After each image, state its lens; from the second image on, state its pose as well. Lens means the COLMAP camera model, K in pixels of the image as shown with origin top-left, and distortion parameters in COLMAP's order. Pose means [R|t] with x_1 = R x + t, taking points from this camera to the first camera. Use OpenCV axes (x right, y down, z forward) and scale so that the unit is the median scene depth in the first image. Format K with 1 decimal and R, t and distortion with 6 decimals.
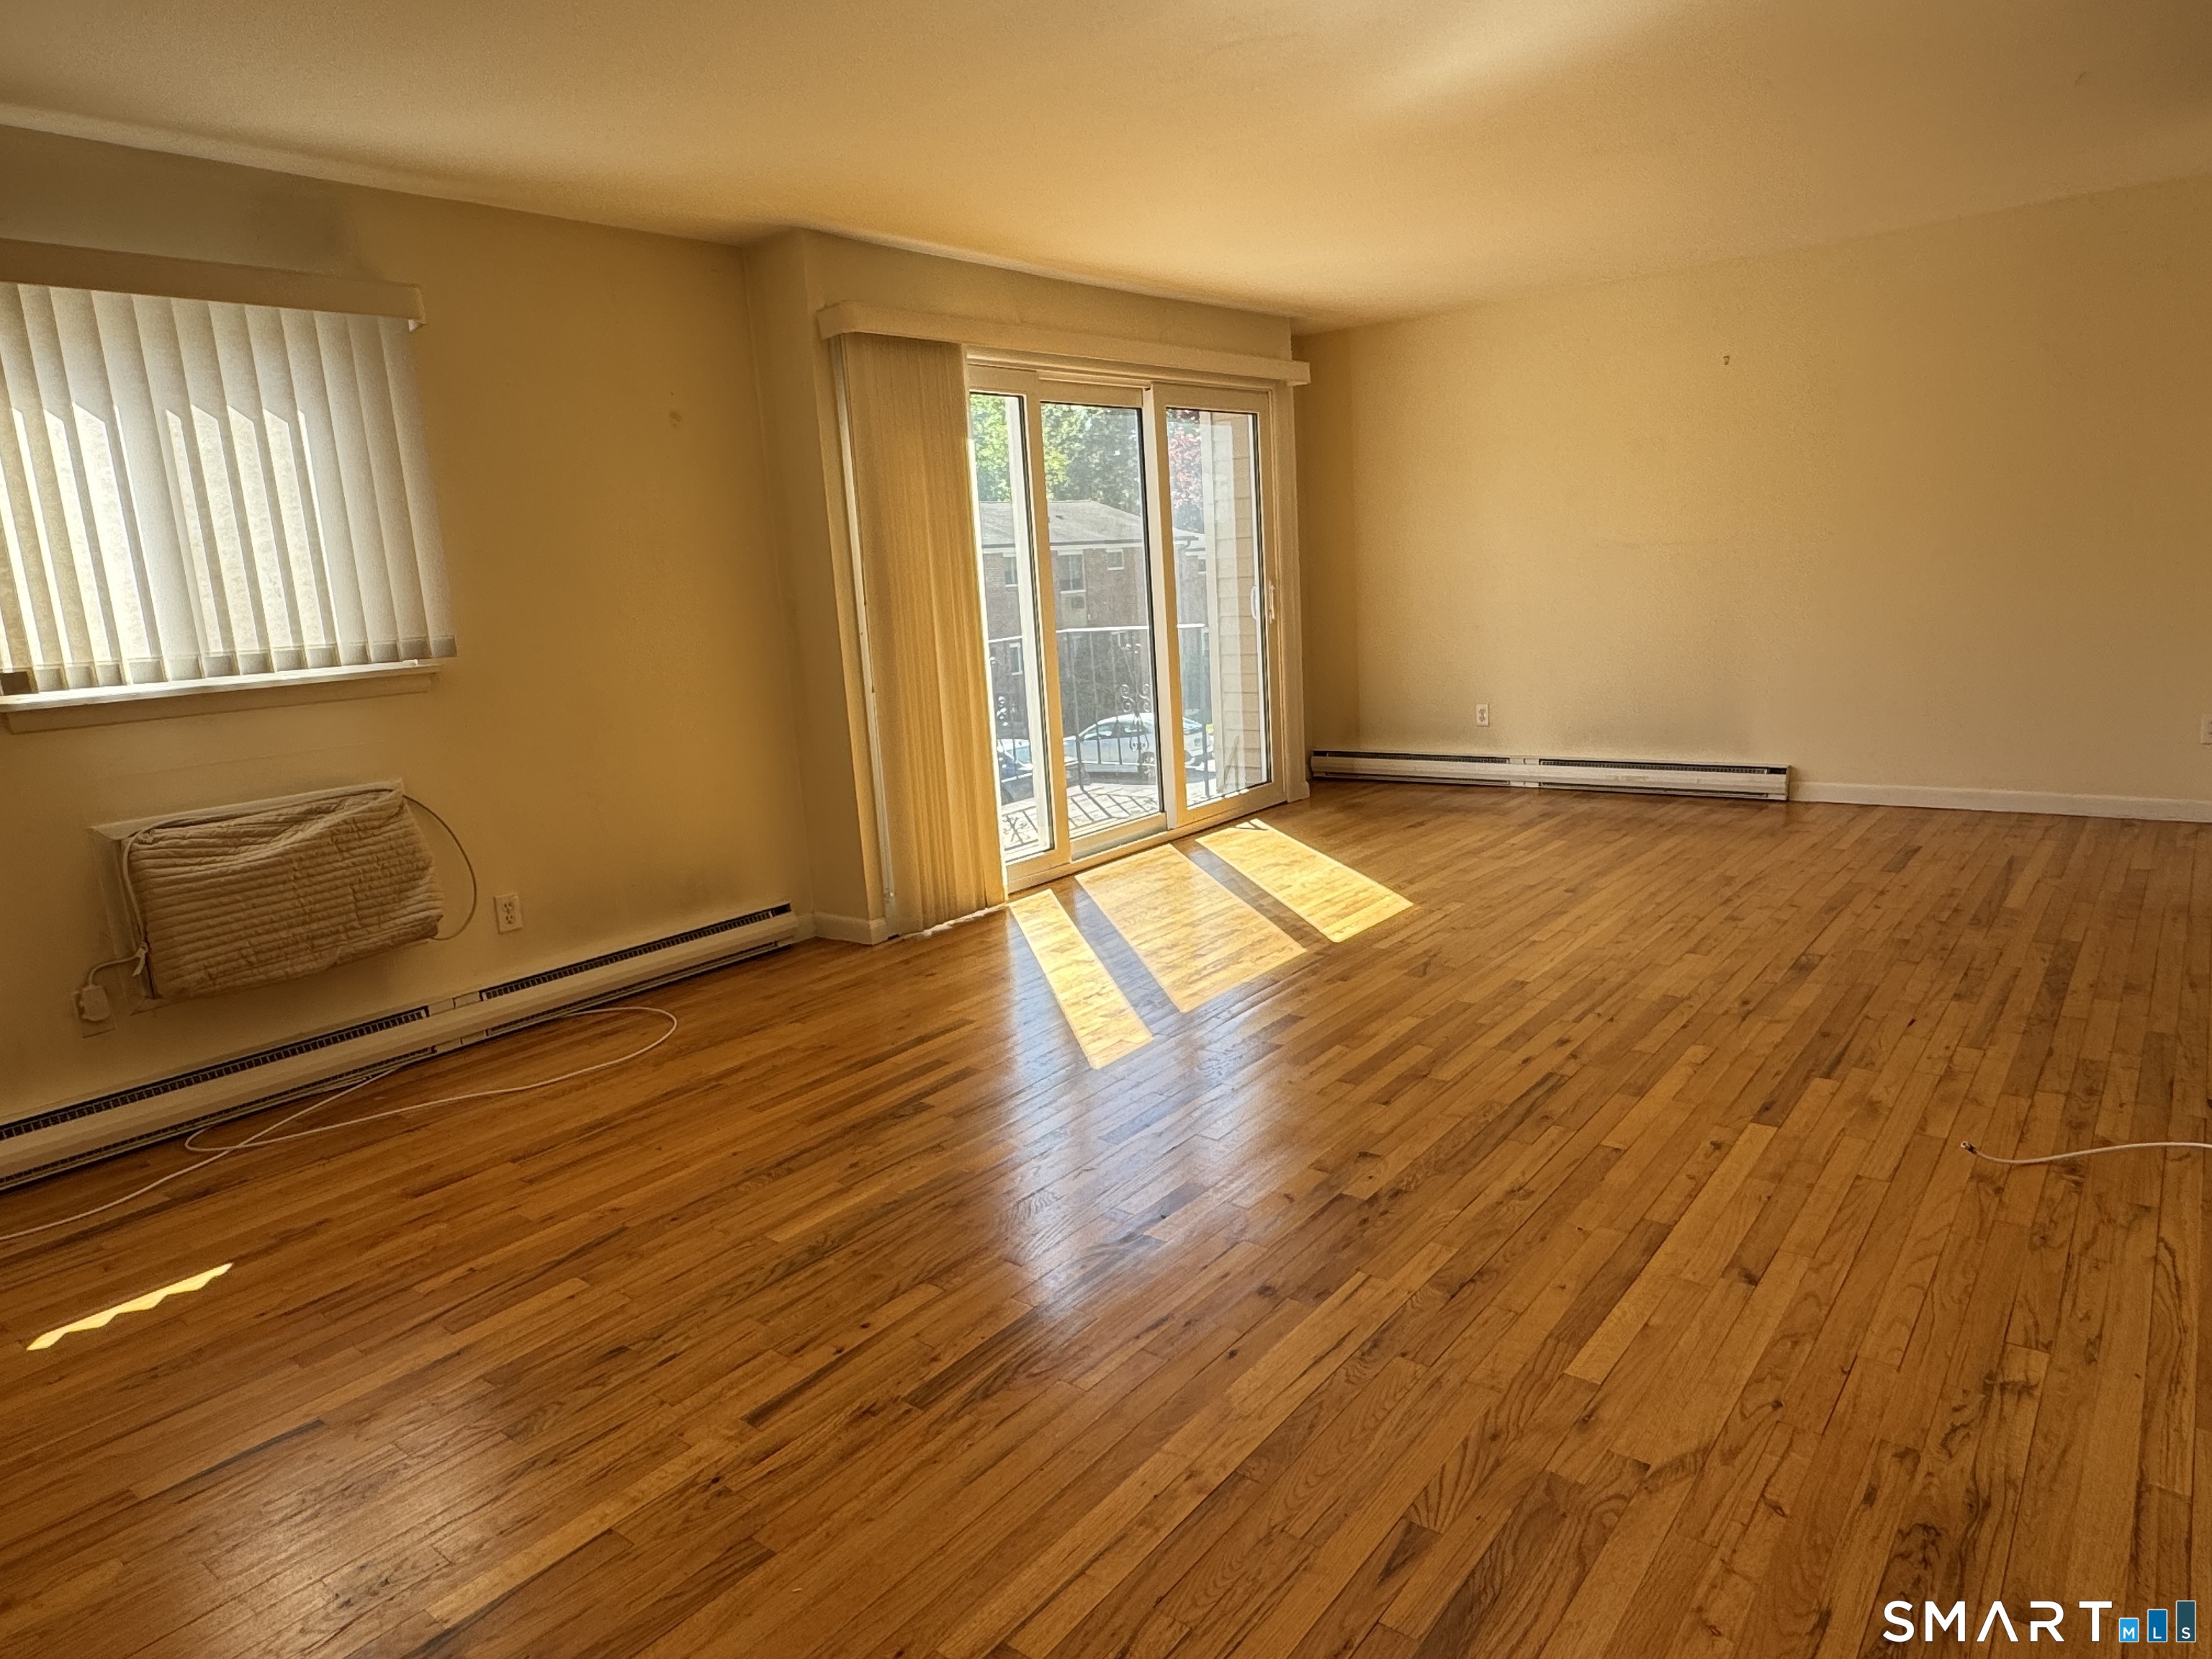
lens RADIAL K [[1379.3, 0, 1108.0], [0, 1379.3, 831.8], [0, 0, 1]] dist [0.000795, 0.001534]
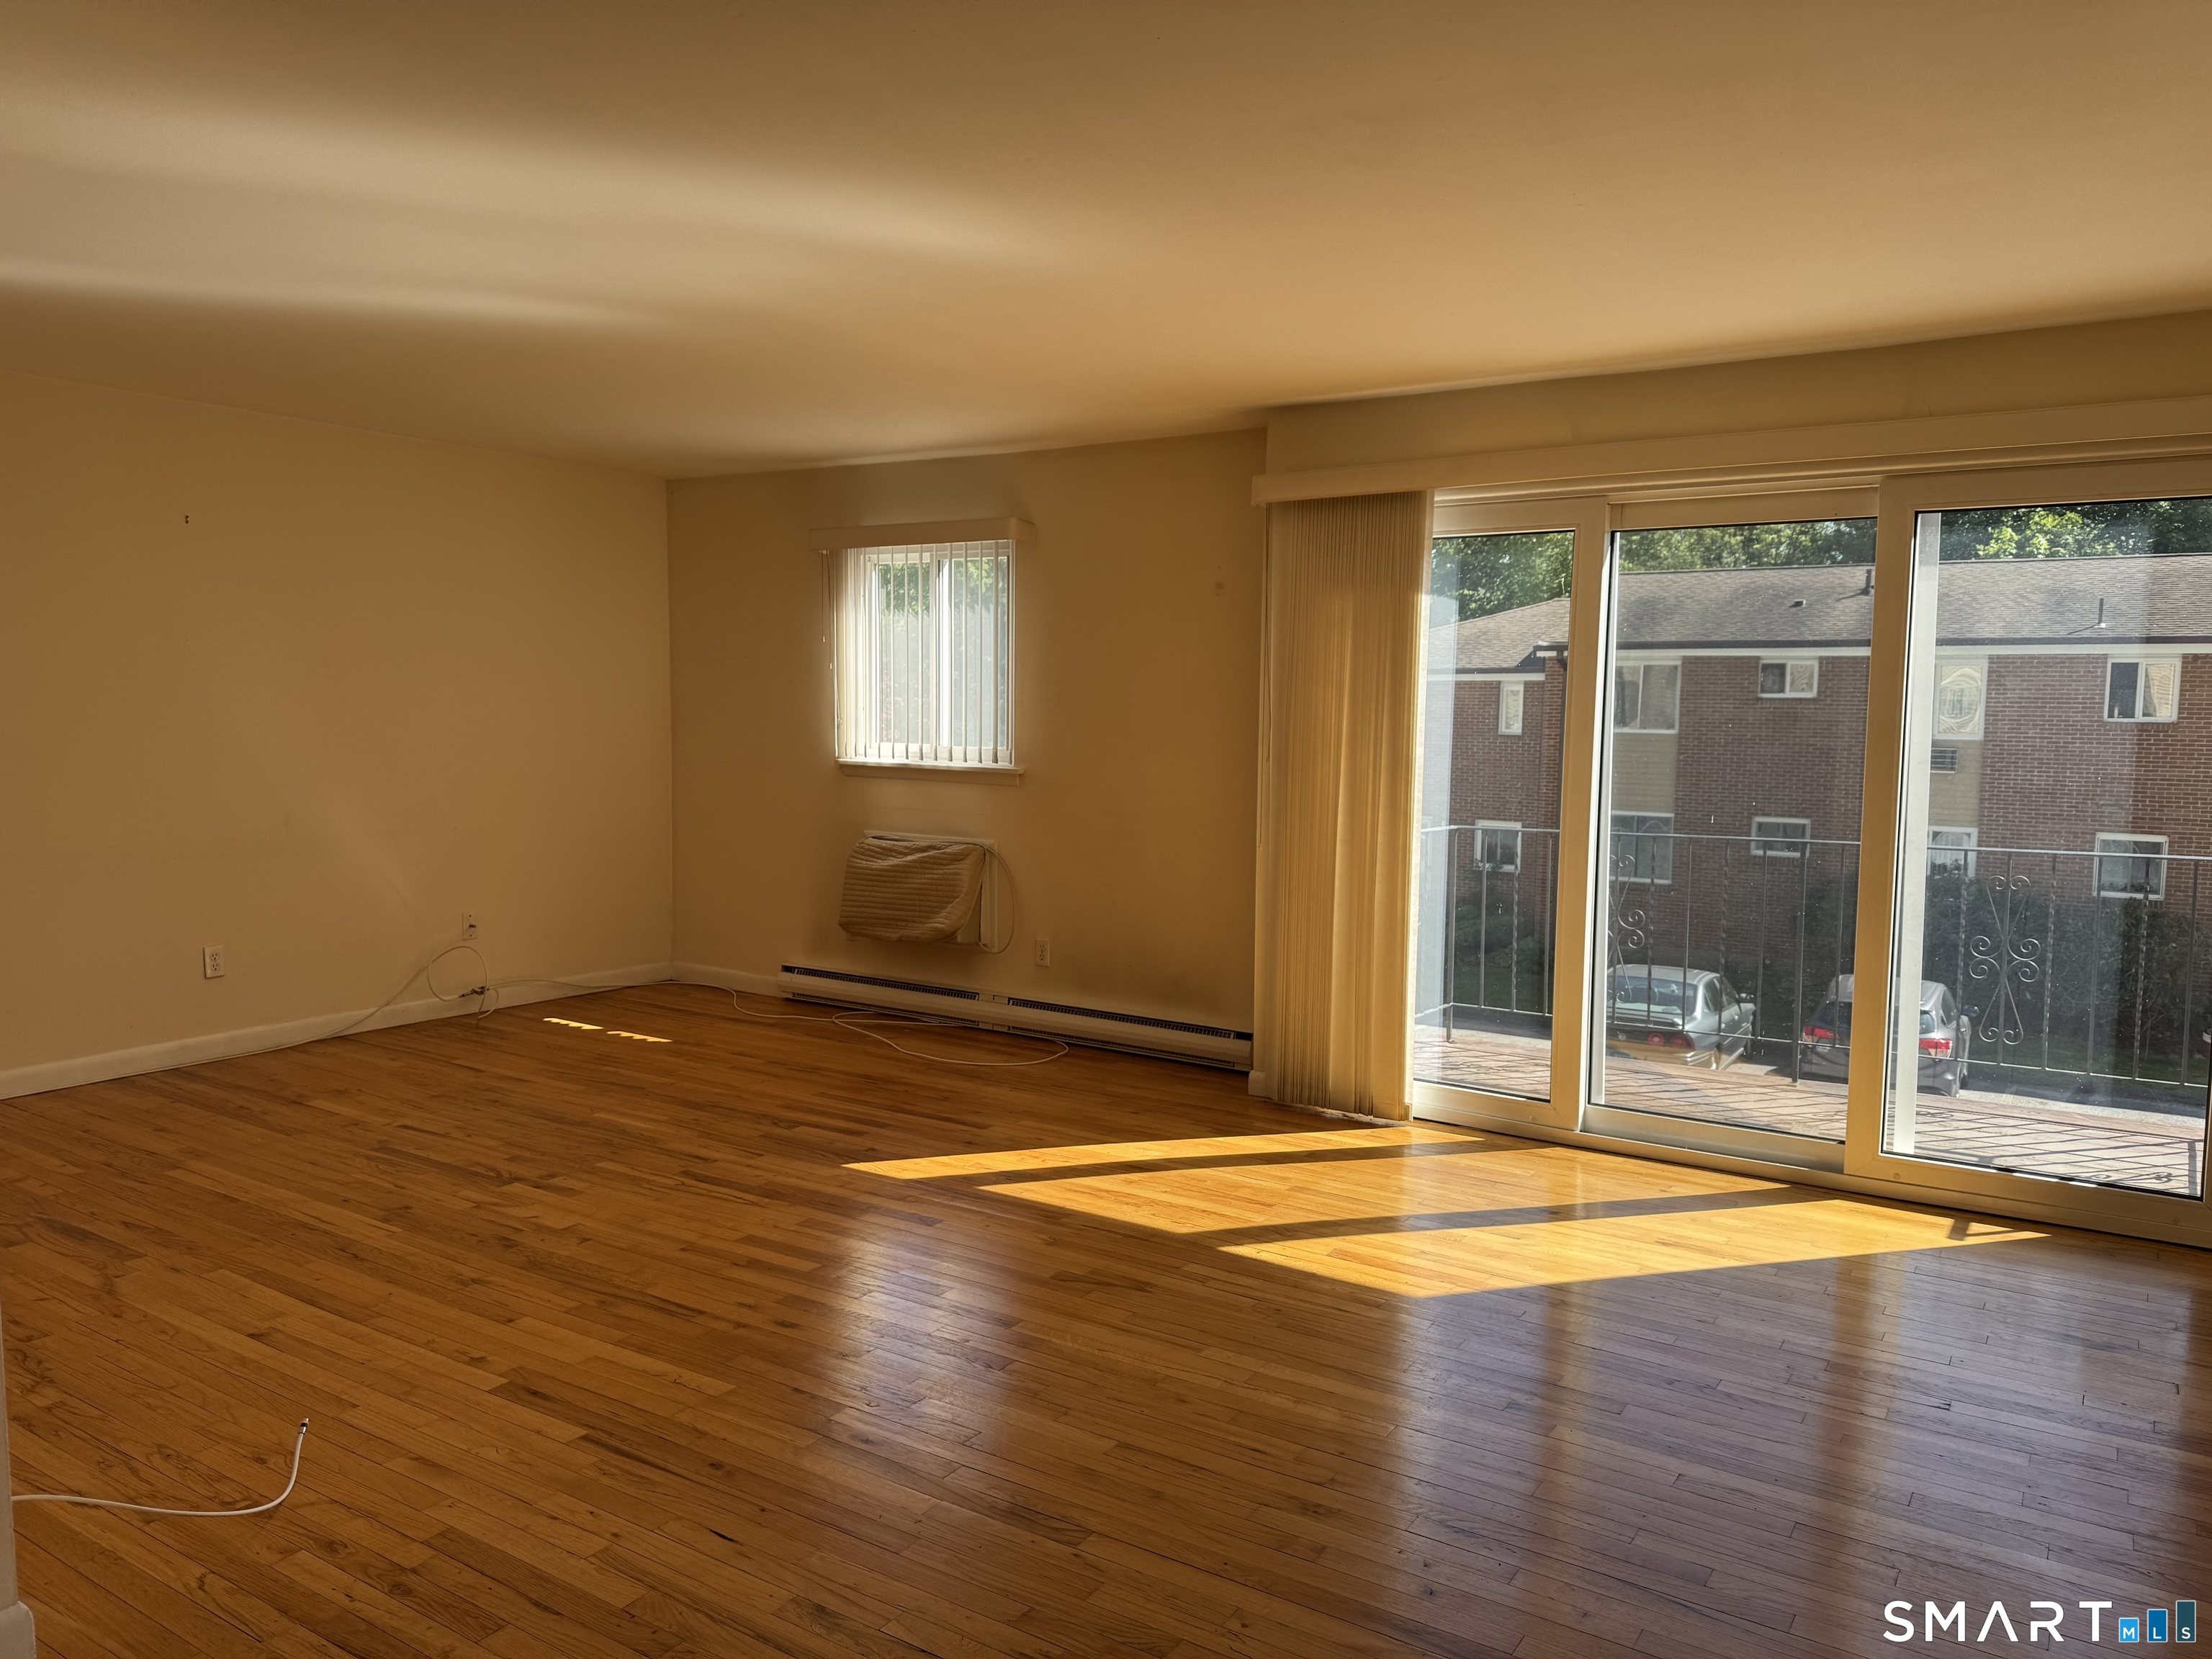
lens RADIAL K [[1535.8, 0, 1108.6], [0, 1535.8, 829.6], [0, 0, 1]] dist [-0.006390, -0.011050]
pose [[0.103505, 0.150431, -0.983187, 1.170200], [-0.206592, 0.970190, 0.126694, -0.296242], [0.972937, 0.190005, 0.131498, 0.934724]]
